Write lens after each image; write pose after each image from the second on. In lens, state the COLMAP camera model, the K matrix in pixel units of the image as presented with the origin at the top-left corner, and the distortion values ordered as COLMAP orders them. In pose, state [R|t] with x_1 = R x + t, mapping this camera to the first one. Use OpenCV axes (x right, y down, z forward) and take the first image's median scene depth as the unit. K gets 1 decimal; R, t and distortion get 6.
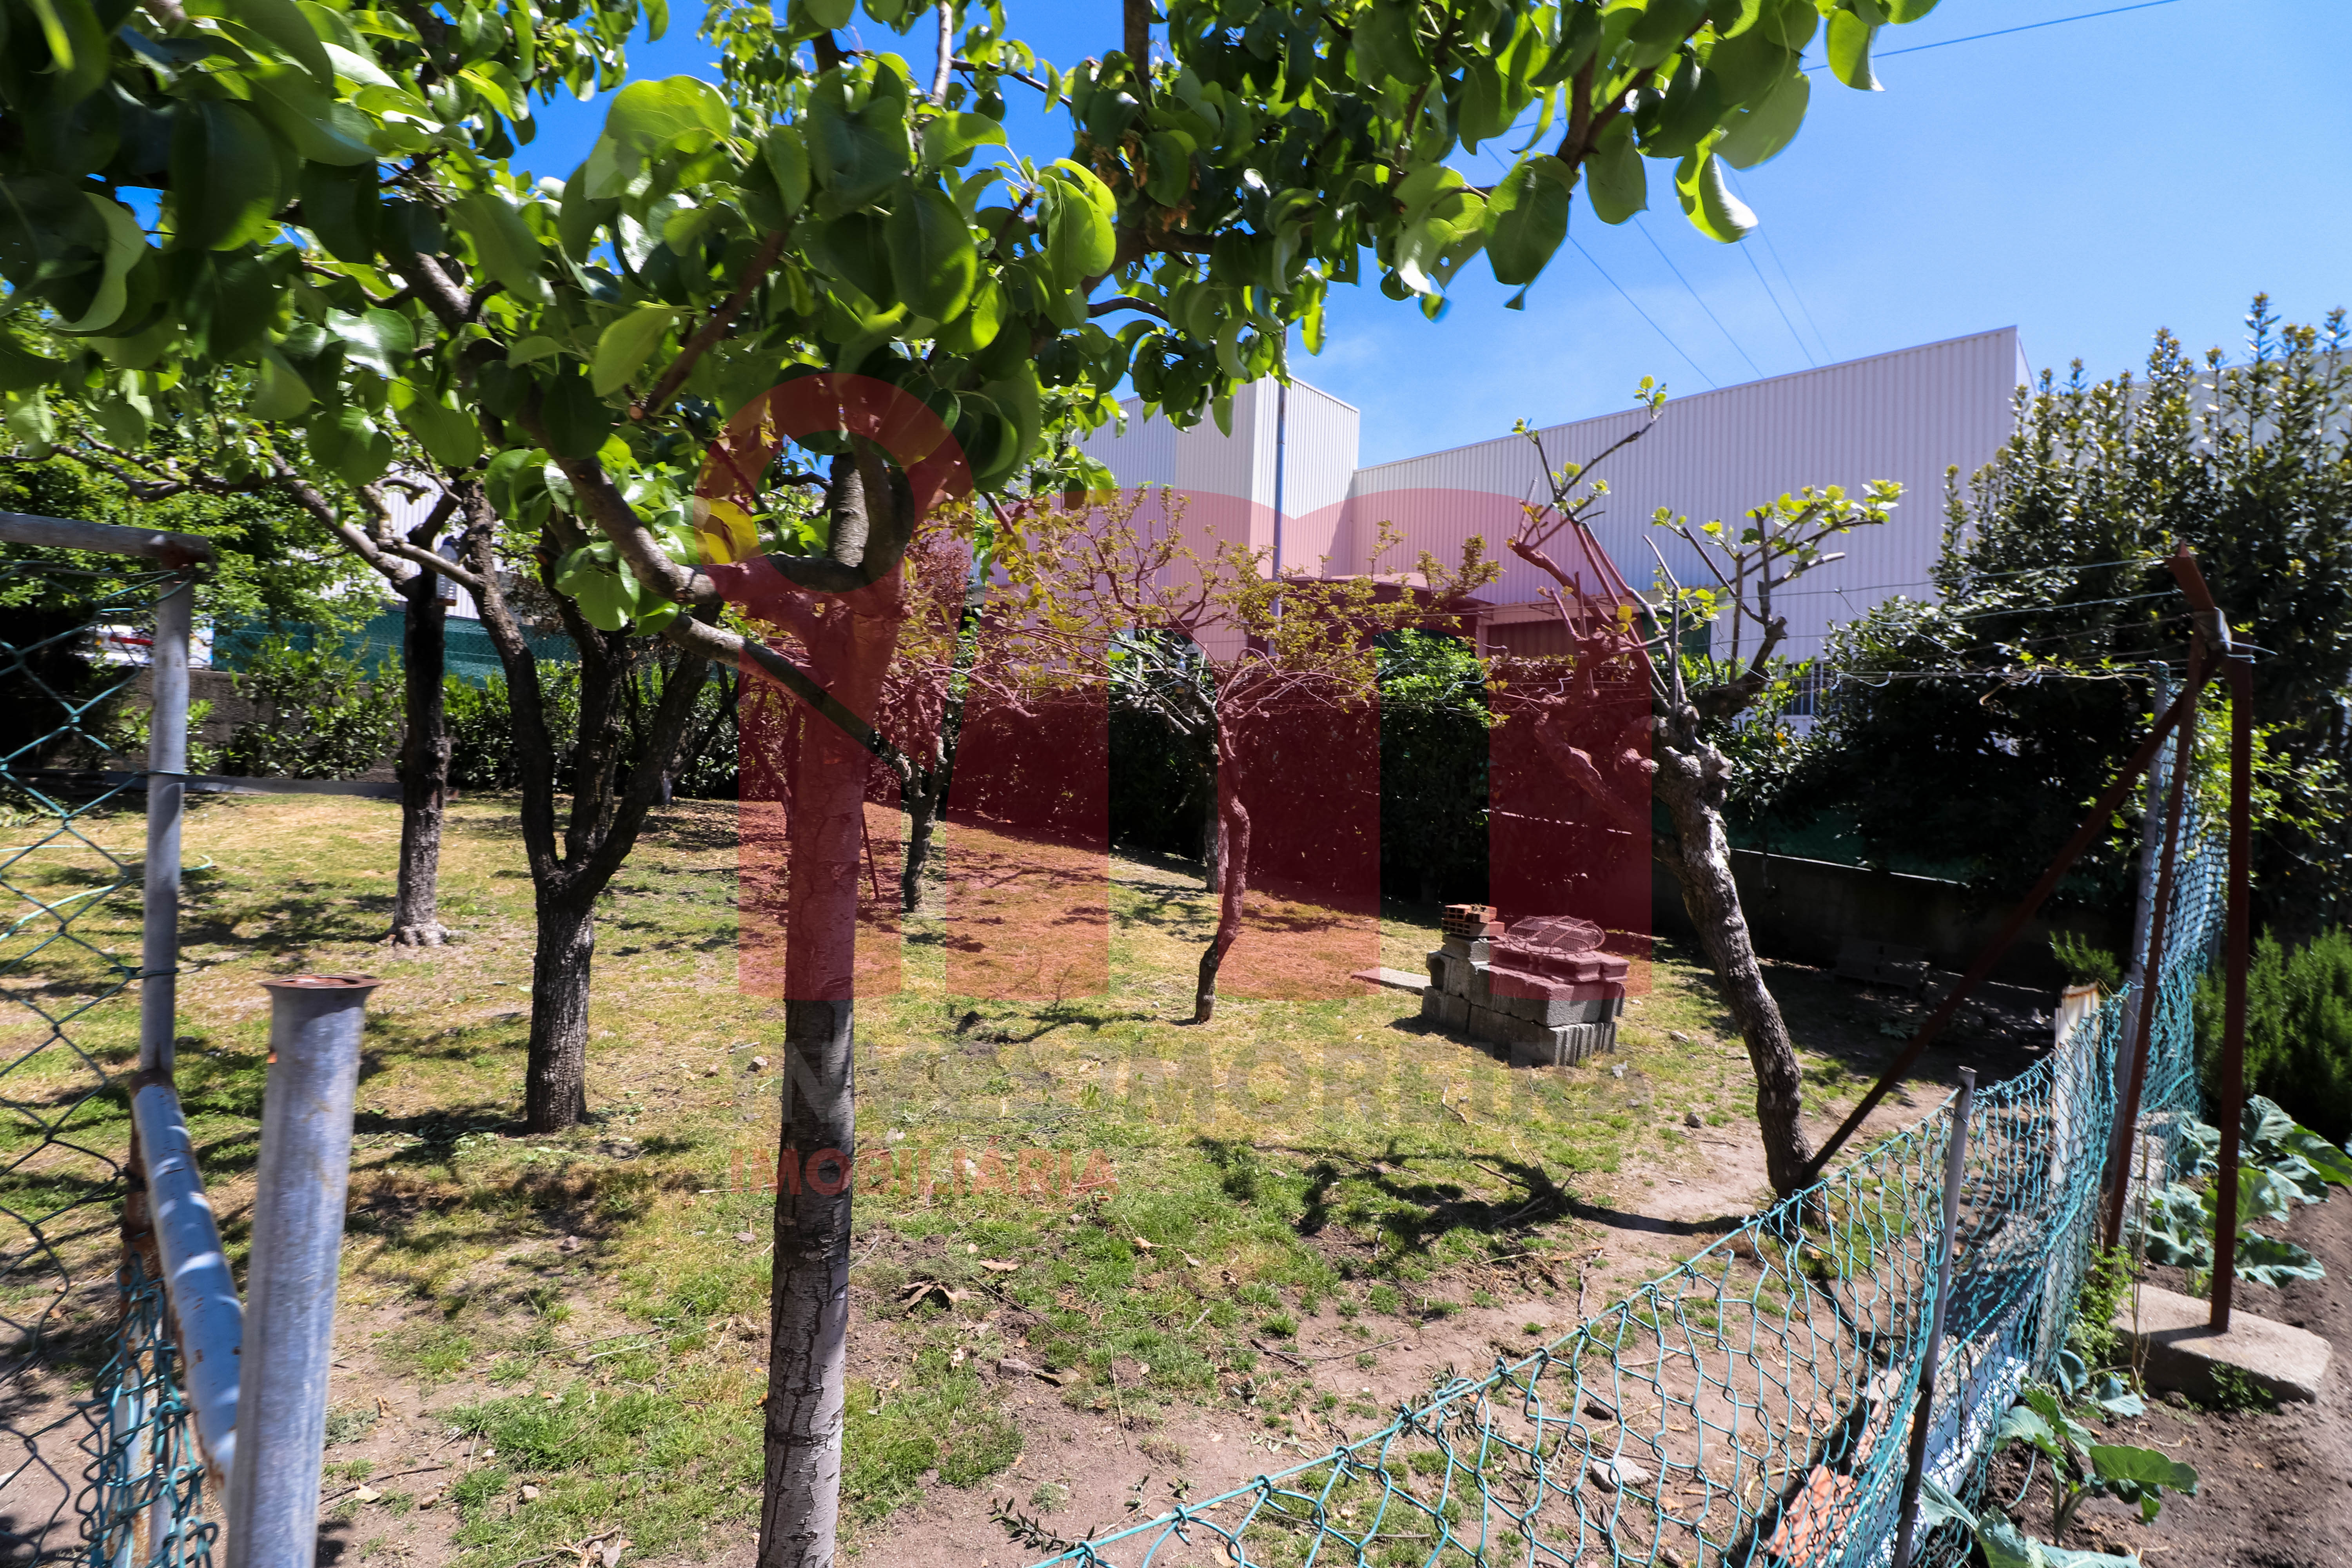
lens RADIAL K [[1084.0, 0, 1177.8], [0, 1084.0, 771.3], [0, 0, 1]] dist [-0.014929, -0.000452]
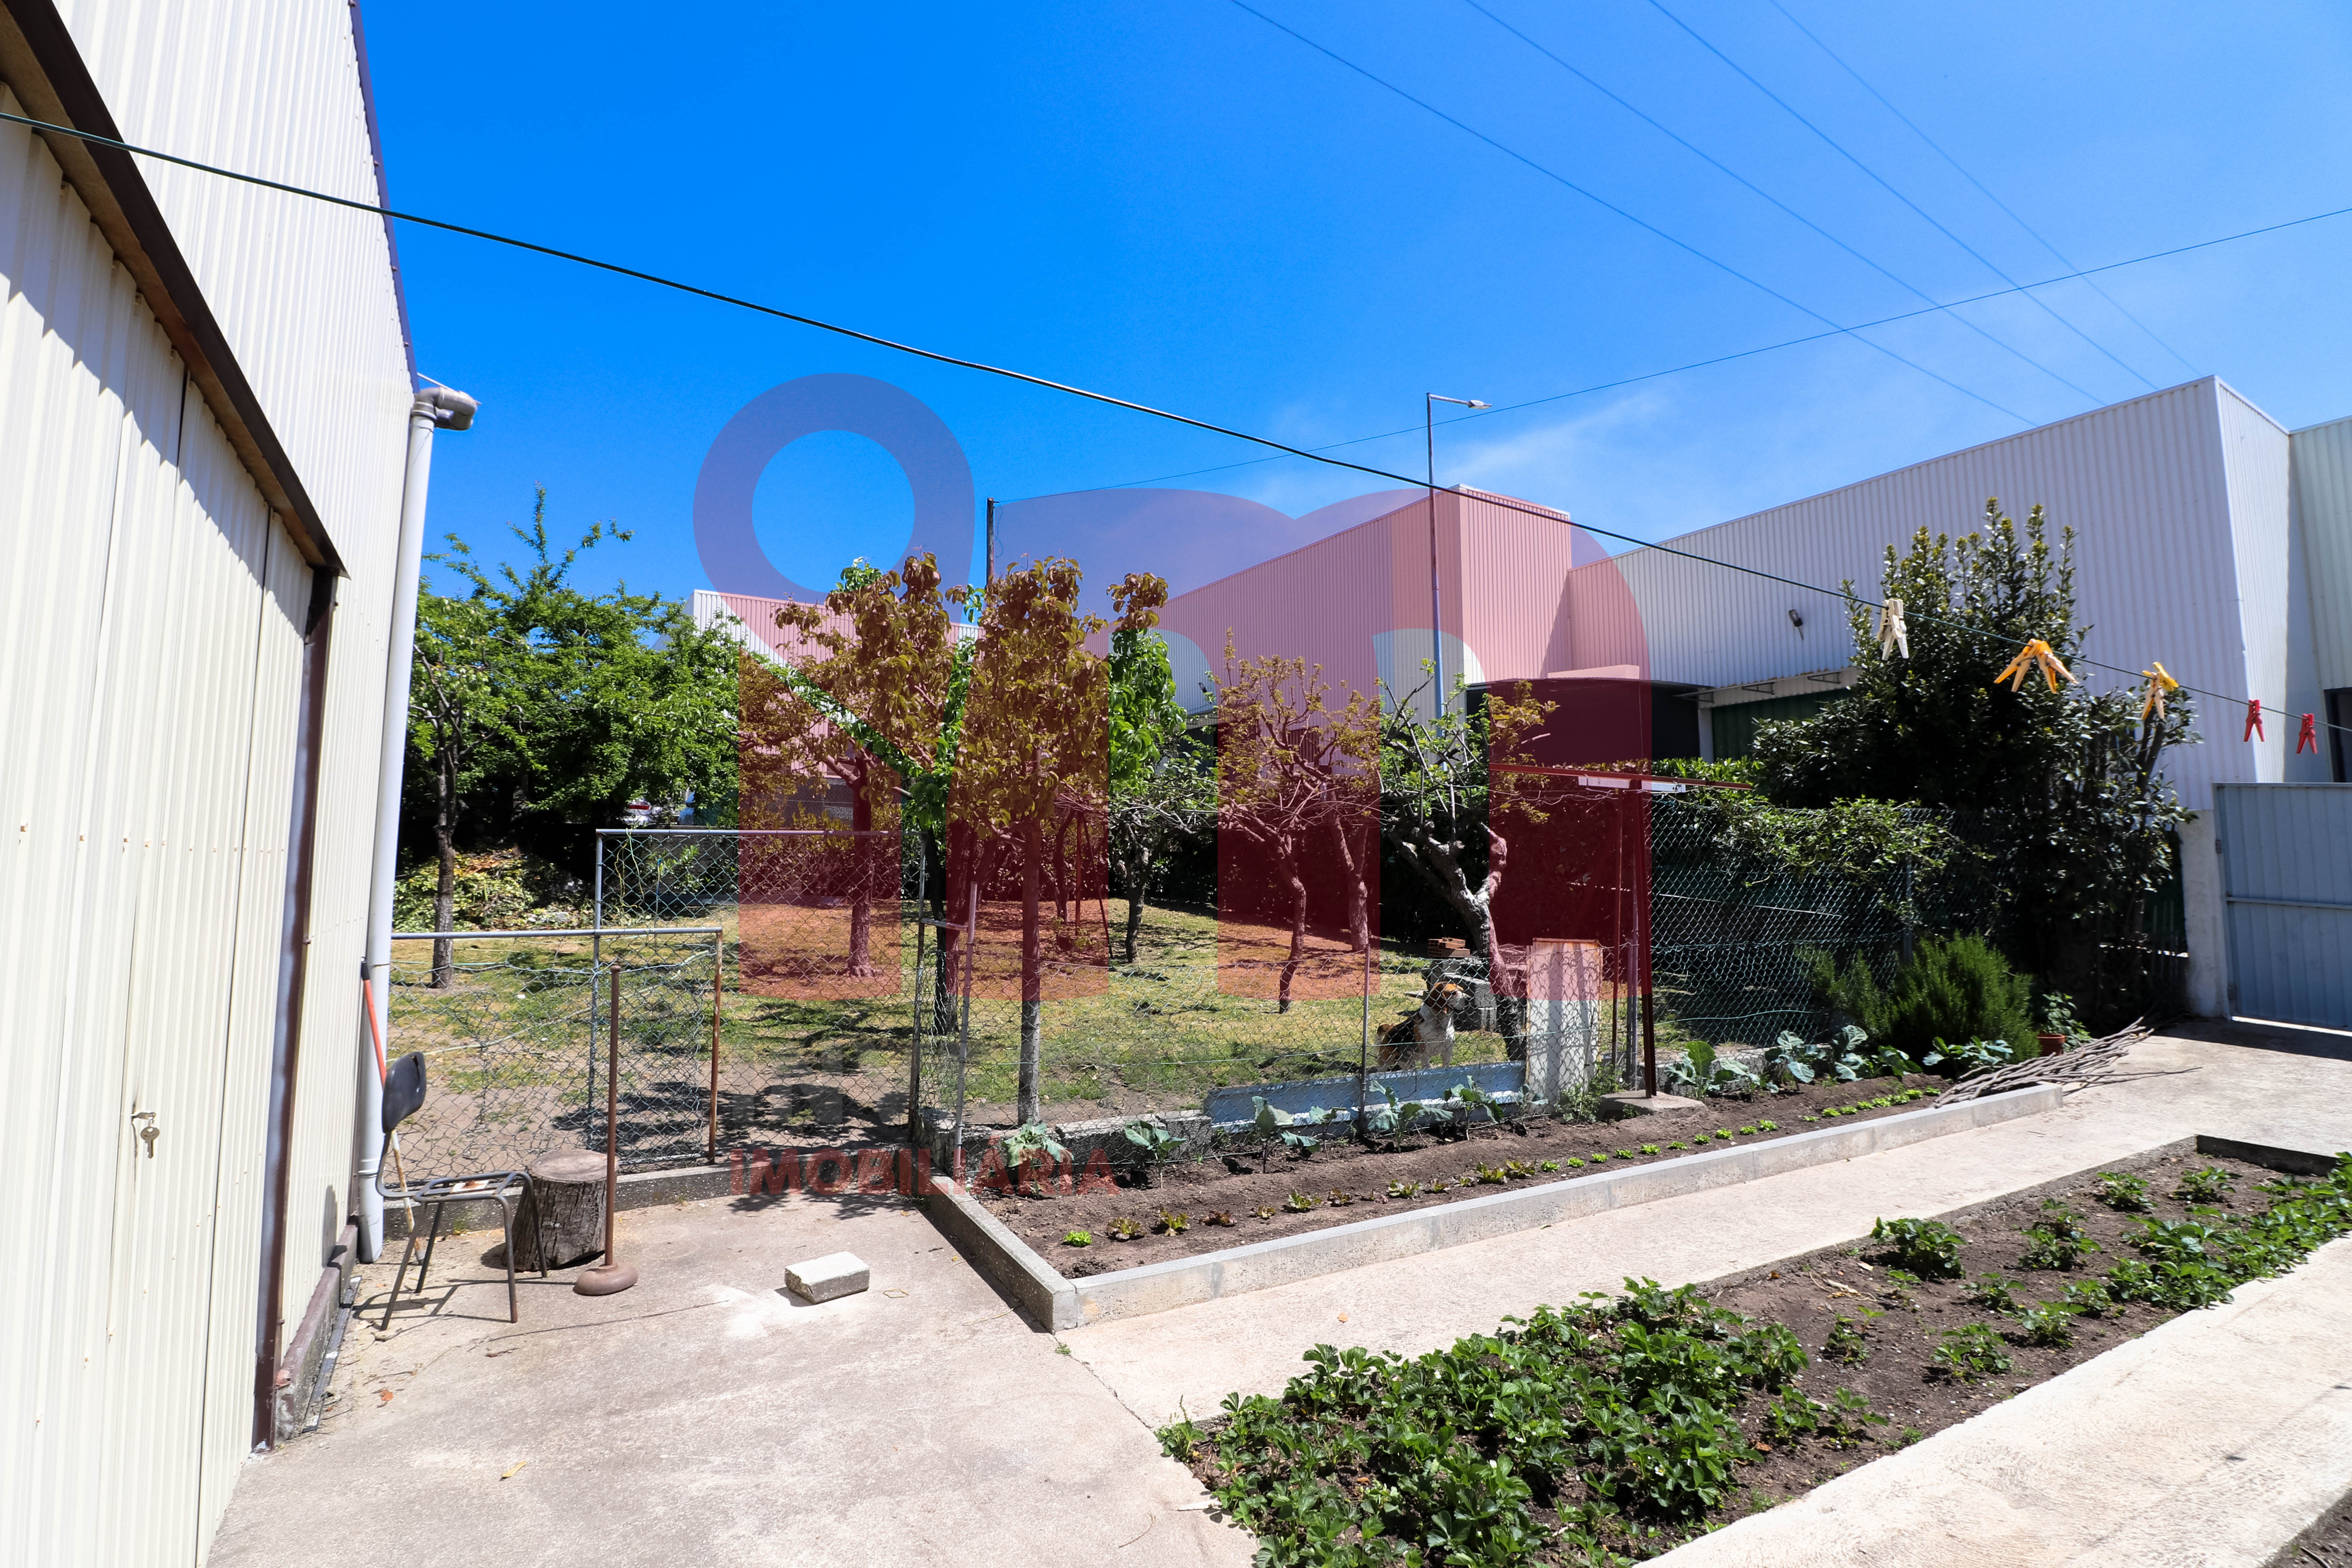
lens RADIAL K [[1084.0, 0, 1177.8], [0, 1084.0, 771.3], [0, 0, 1]] dist [-0.014929, -0.000452]
pose [[0.967213, -0.065591, -0.245349, 0.213273], [0.042973, 0.994411, -0.096435, 0.010153], [0.250303, 0.082730, 0.964626, -0.489845]]
